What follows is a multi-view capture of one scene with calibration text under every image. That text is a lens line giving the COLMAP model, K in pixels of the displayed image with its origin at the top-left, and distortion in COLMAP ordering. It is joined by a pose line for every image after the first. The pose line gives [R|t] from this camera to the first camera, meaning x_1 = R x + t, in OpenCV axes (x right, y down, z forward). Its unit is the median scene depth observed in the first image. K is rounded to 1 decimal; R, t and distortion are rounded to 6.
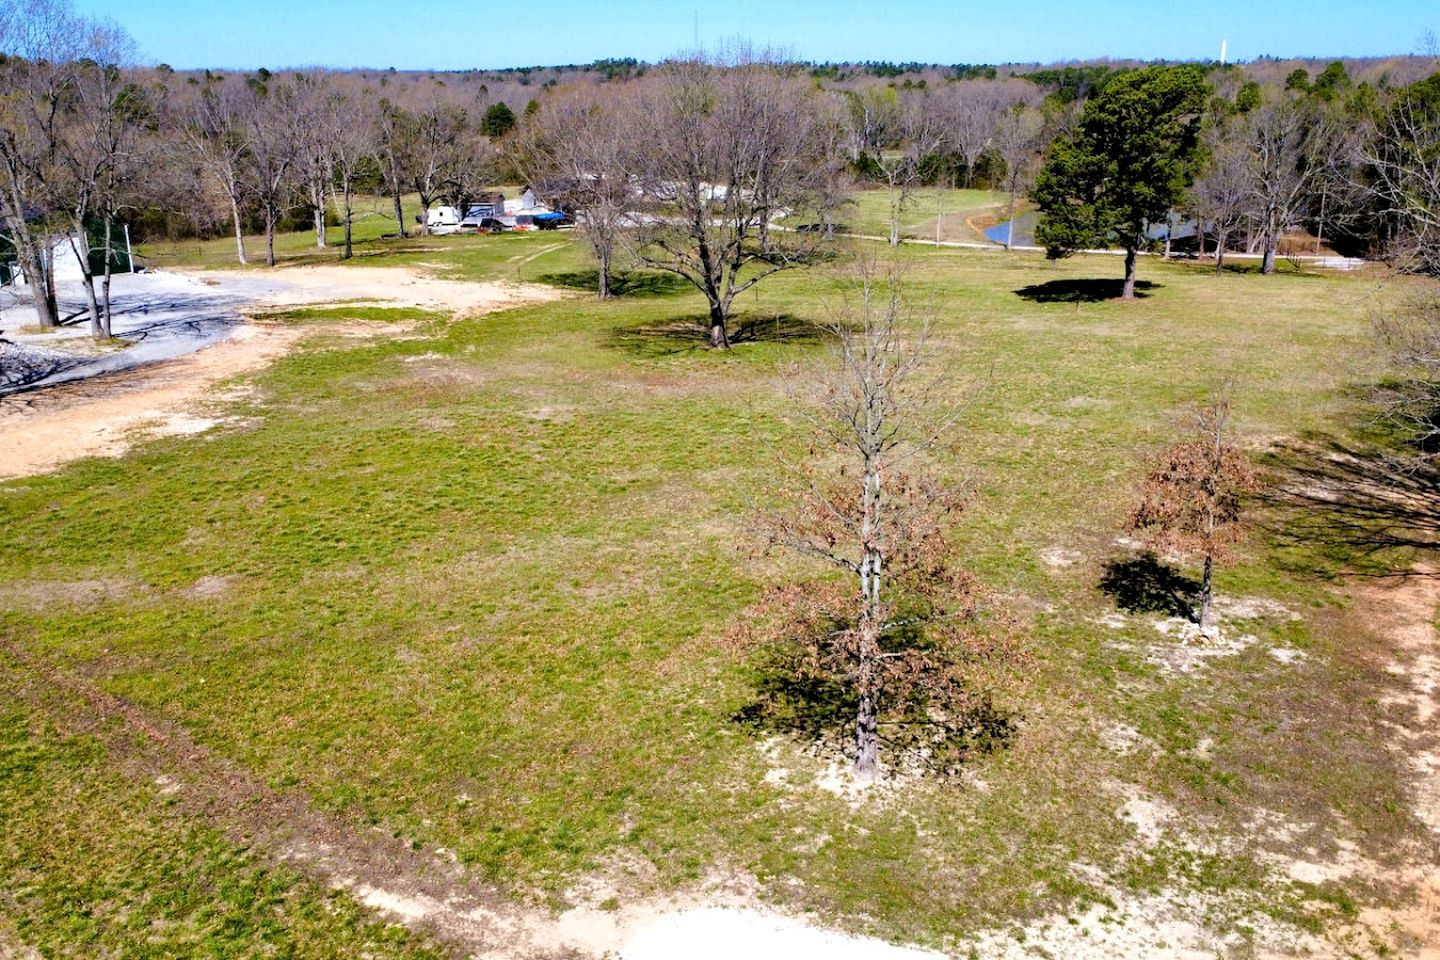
lens RADIAL K [[1286.3, 0, 722.9], [0, 1286.3, 488.0], [0, 0, 1]] dist [0.013387, -0.001816]
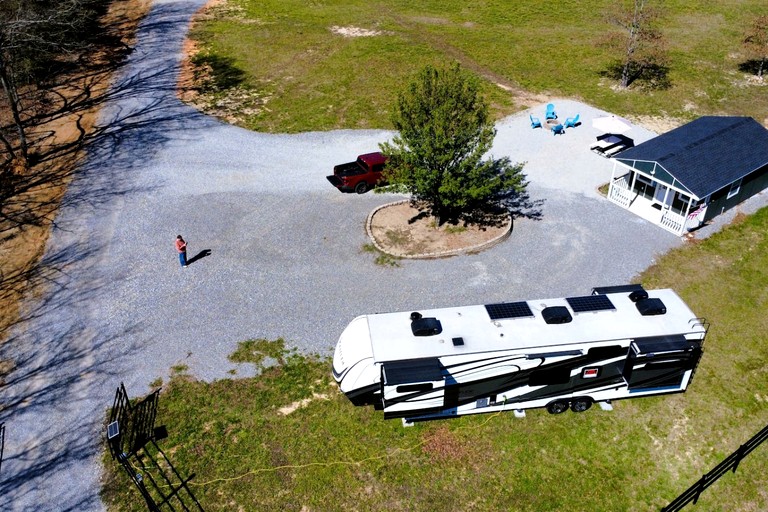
lens RADIAL K [[686.0, 0, 385.6], [0, 686.0, 260.2], [0, 0, 1]] dist [0.013387, -0.001816]
pose [[0.889322, 0.272493, -0.367226, 0.088600], [-0.144493, 0.929369, 0.339697, 0.023983], [0.433854, -0.249038, 0.865882, -0.295575]]
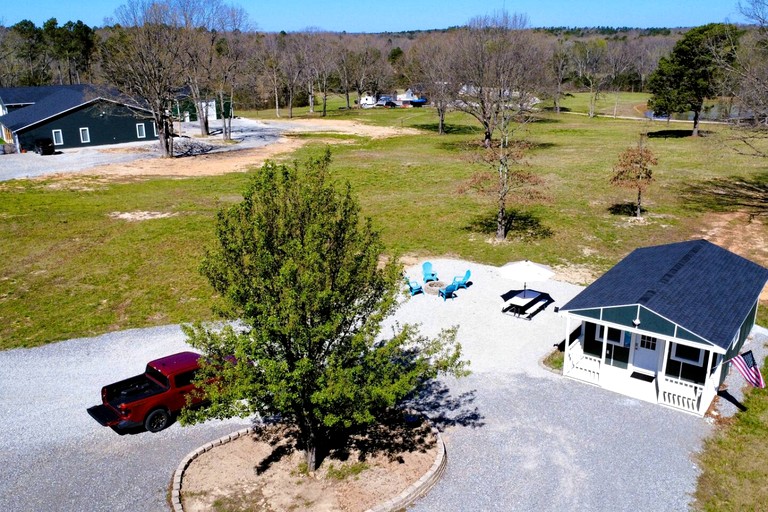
lens RADIAL K [[686.0, 0, 385.6], [0, 686.0, 260.2], [0, 0, 1]] dist [0.013387, -0.001816]
pose [[0.983605, 0.054288, -0.171973, 0.029094], [-0.053155, 0.998524, 0.011192, 0.062143], [0.172327, -0.001867, 0.985038, -0.160287]]
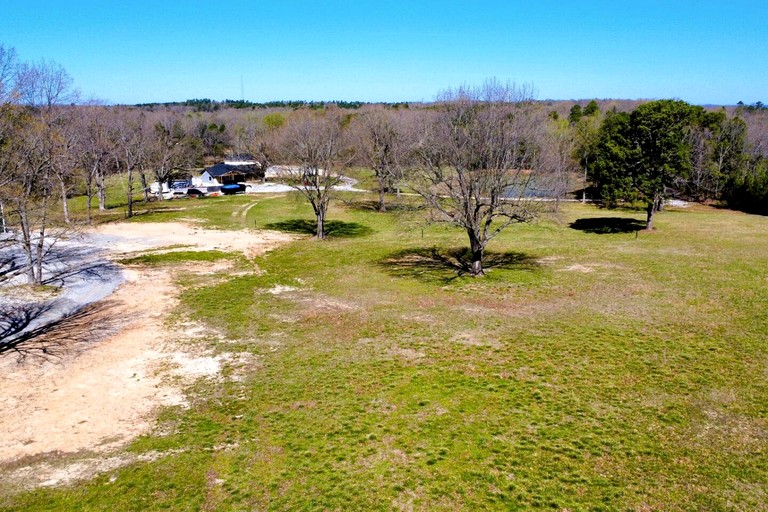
lens RADIAL K [[686.0, 0, 385.6], [0, 686.0, 260.2], [0, 0, 1]] dist [0.013387, -0.001816]
pose [[0.981793, -0.040724, 0.185540, -0.202238], [0.057604, 0.994584, -0.086510, -0.047023], [-0.181012, 0.095623, 0.978821, 0.162705]]
